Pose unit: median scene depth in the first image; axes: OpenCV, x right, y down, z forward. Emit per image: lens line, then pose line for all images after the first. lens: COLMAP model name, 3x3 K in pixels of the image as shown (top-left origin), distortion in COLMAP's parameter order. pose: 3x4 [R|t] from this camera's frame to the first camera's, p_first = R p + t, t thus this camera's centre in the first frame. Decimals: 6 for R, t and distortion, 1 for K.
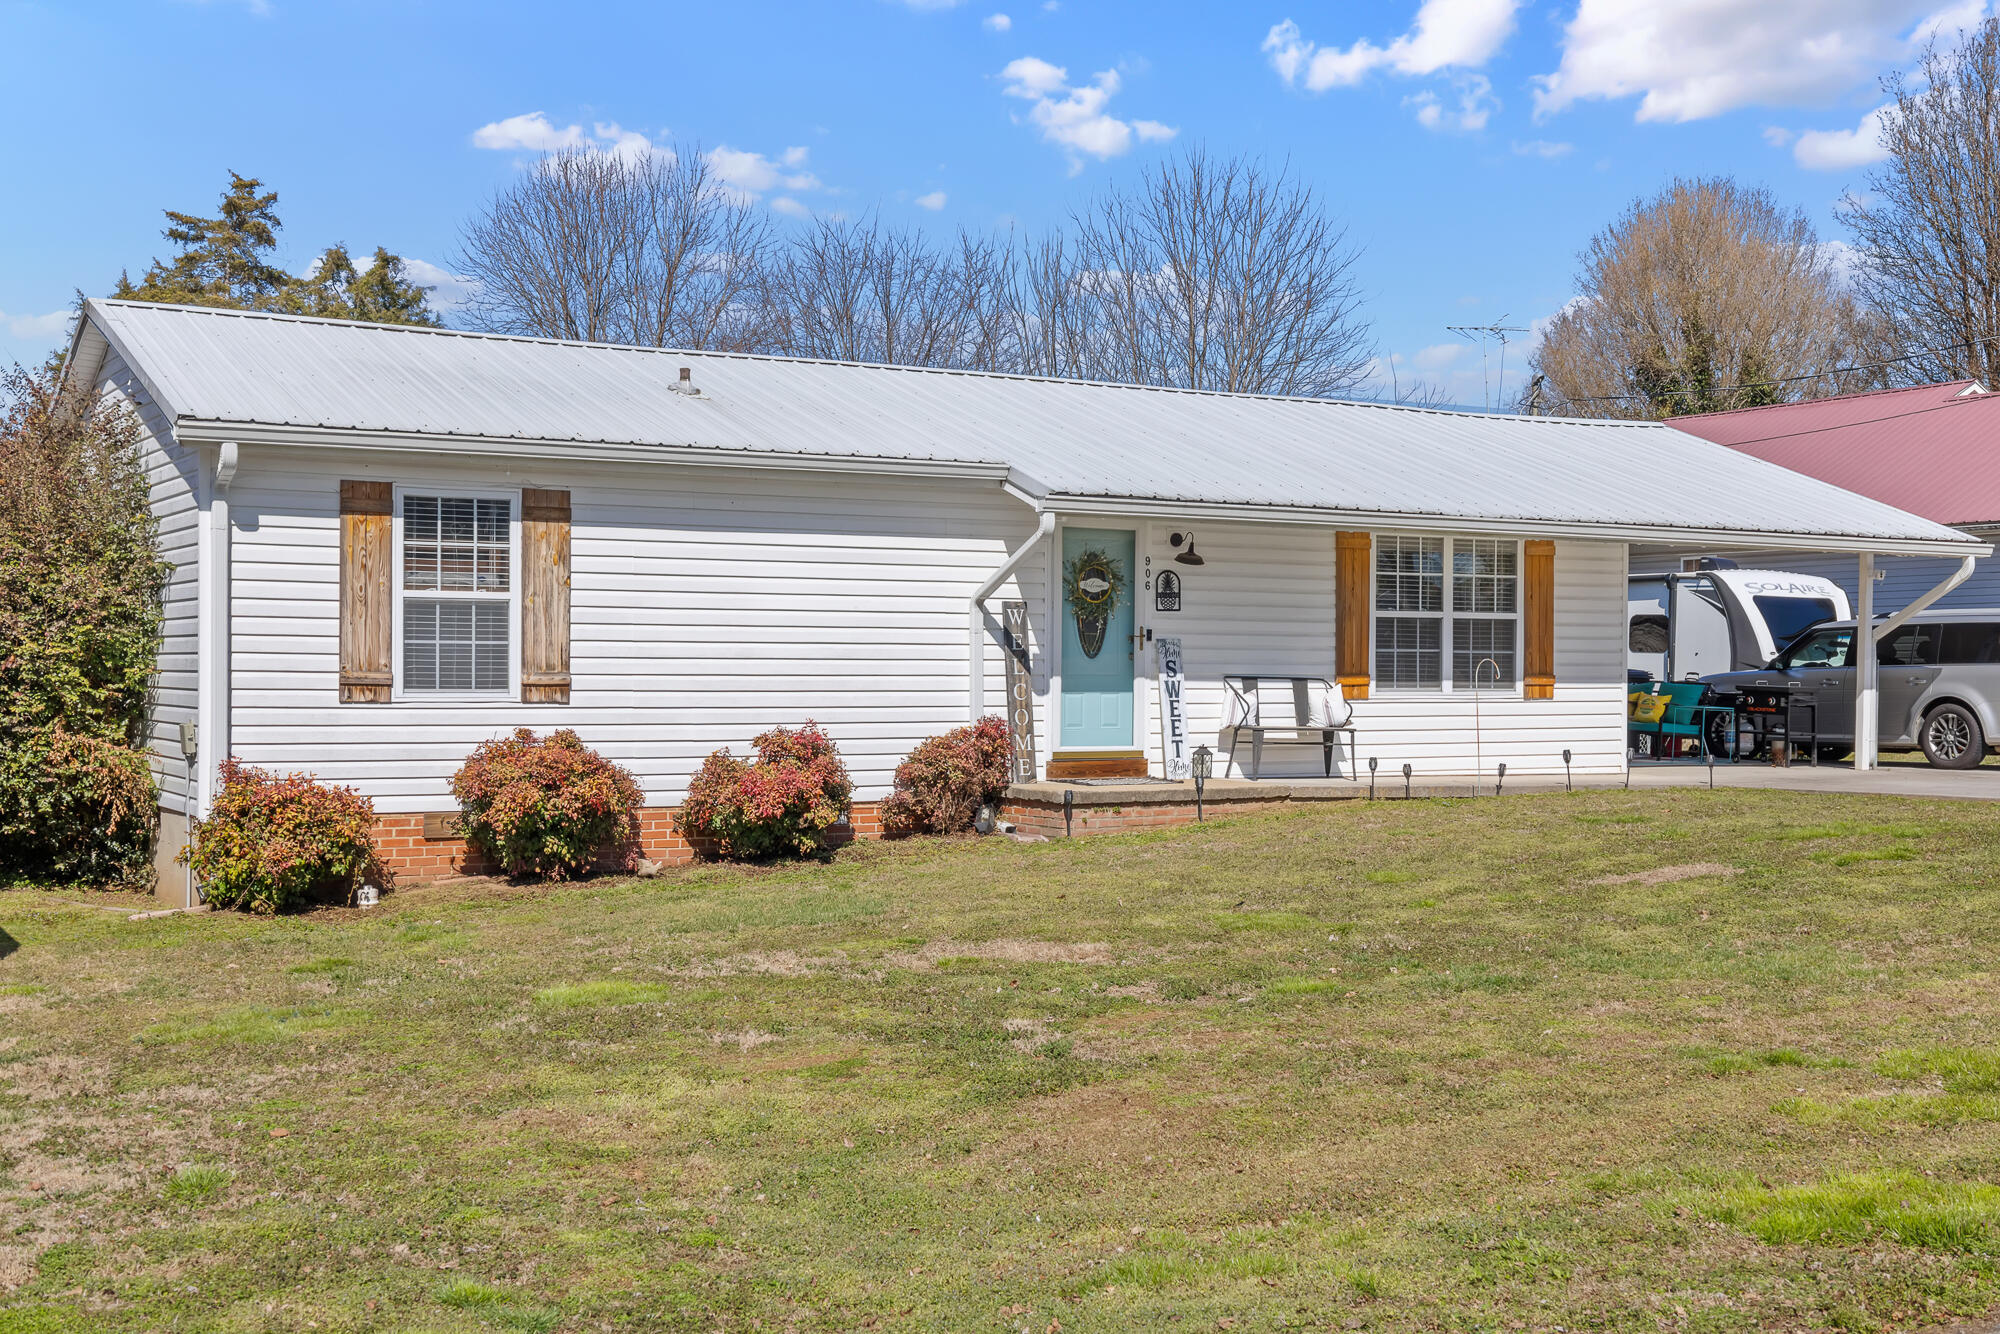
lens RADIAL K [[2367.5, 0, 1006.6], [0, 2367.5, 673.7], [0, 0, 1]] dist [0.015482, 0.000000]
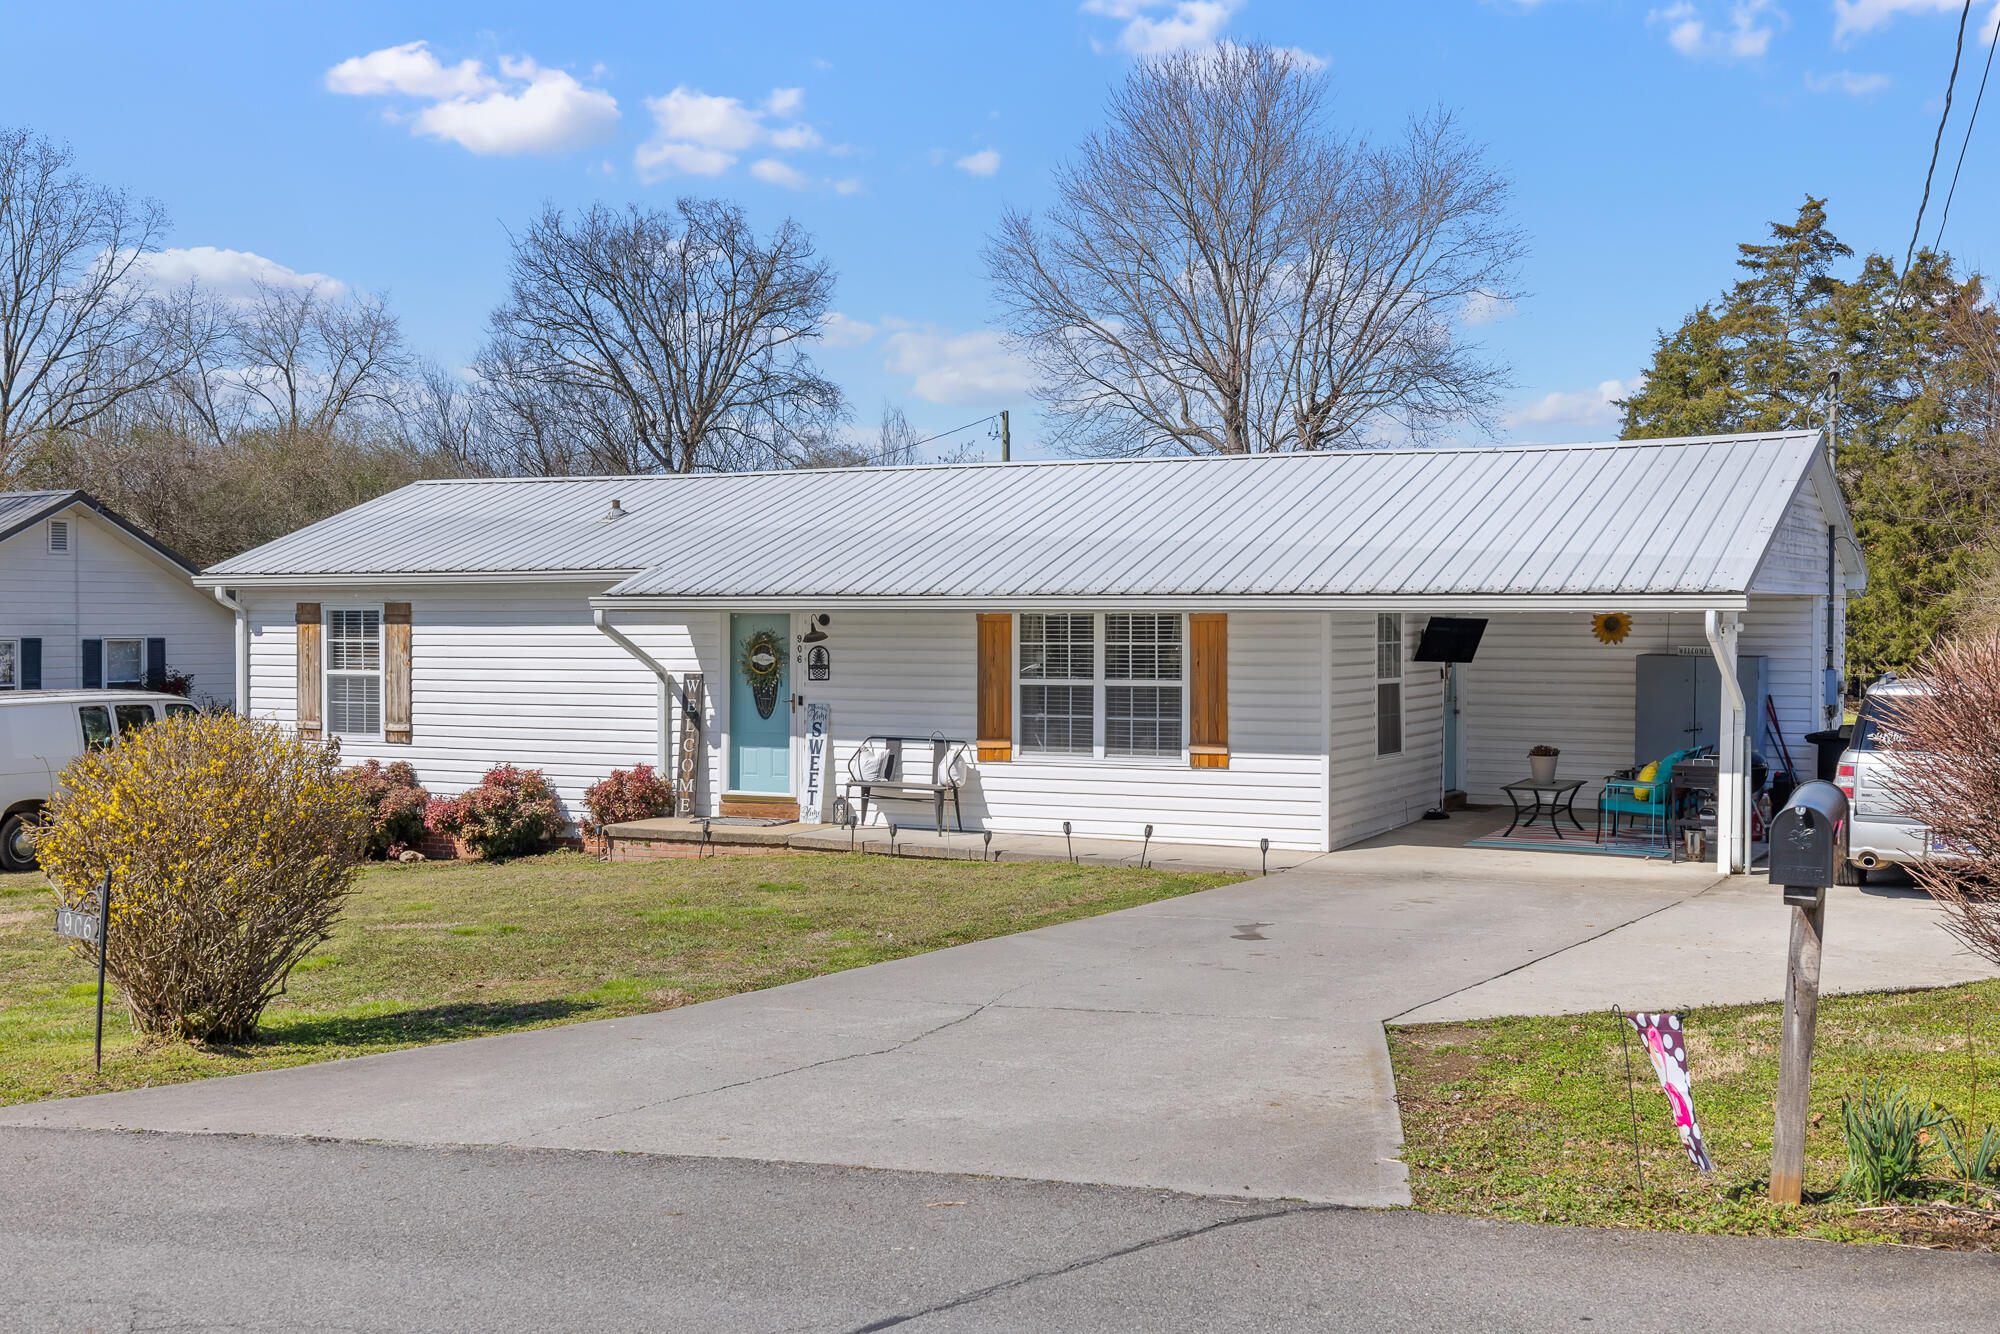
lens RADIAL K [[2270.3, 0, 995.7], [0, 2270.3, 660.4], [0, 0, 1]] dist [0.027563, 0.000000]
pose [[0.538580, 0.008979, -0.842526, 1.081917], [0.000634, 0.999939, 0.011062, -0.049461], [0.842574, -0.006492, 0.538542, 0.469940]]
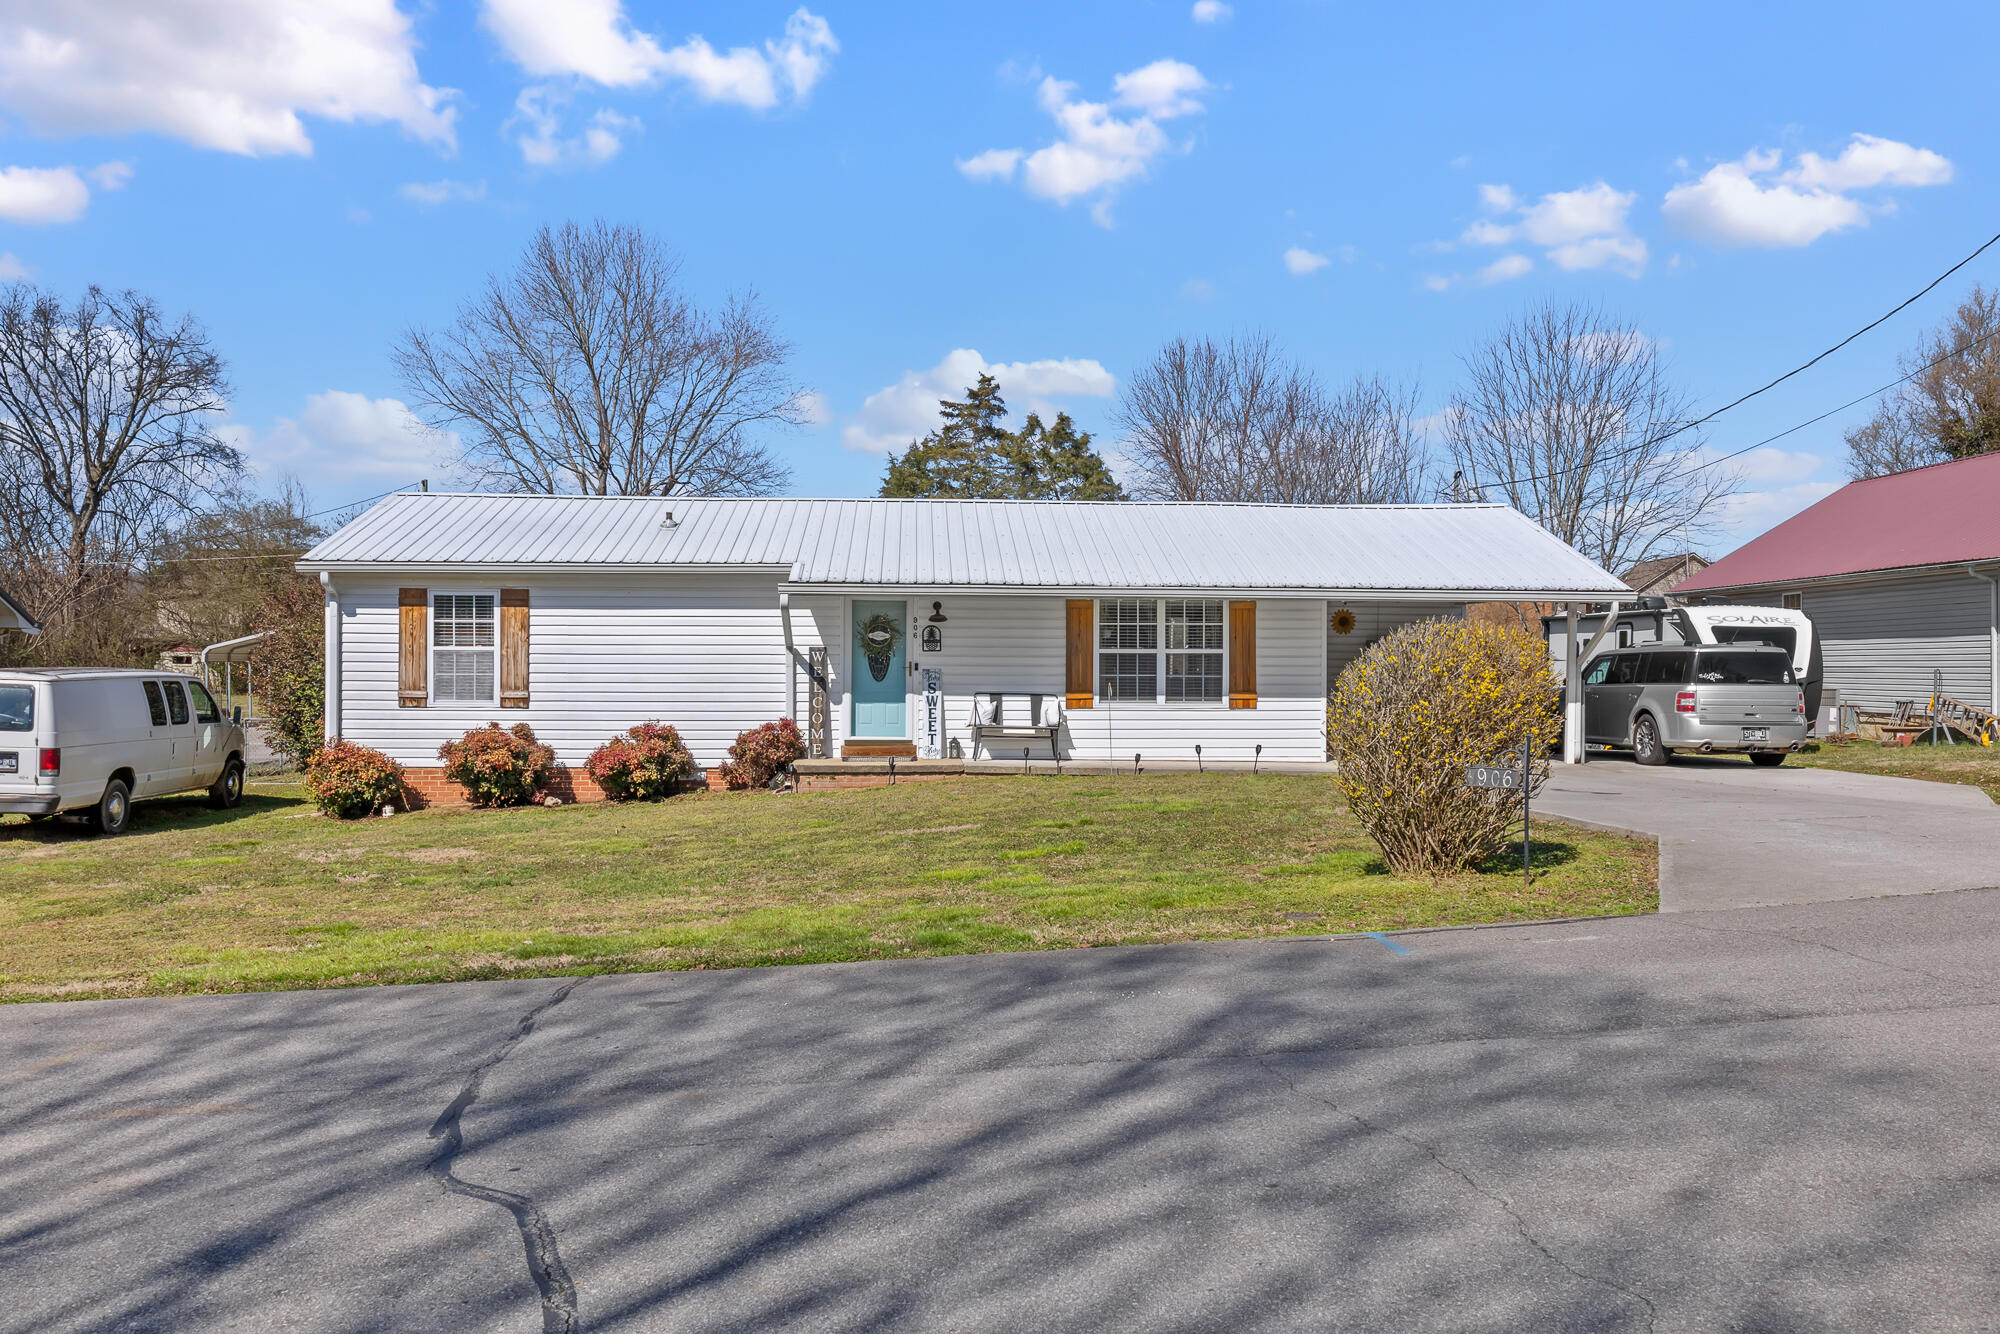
lens RADIAL K [[1588.6, 0, 997.0], [0, 1588.6, 670.8], [0, 0, 1]] dist [-0.004938, 0.004293]
pose [[0.891709, -0.000598, -0.452610, 0.590385], [0.000111, 0.999999, -0.001103, -0.012566], [0.452610, 0.000933, 0.891708, 0.080985]]
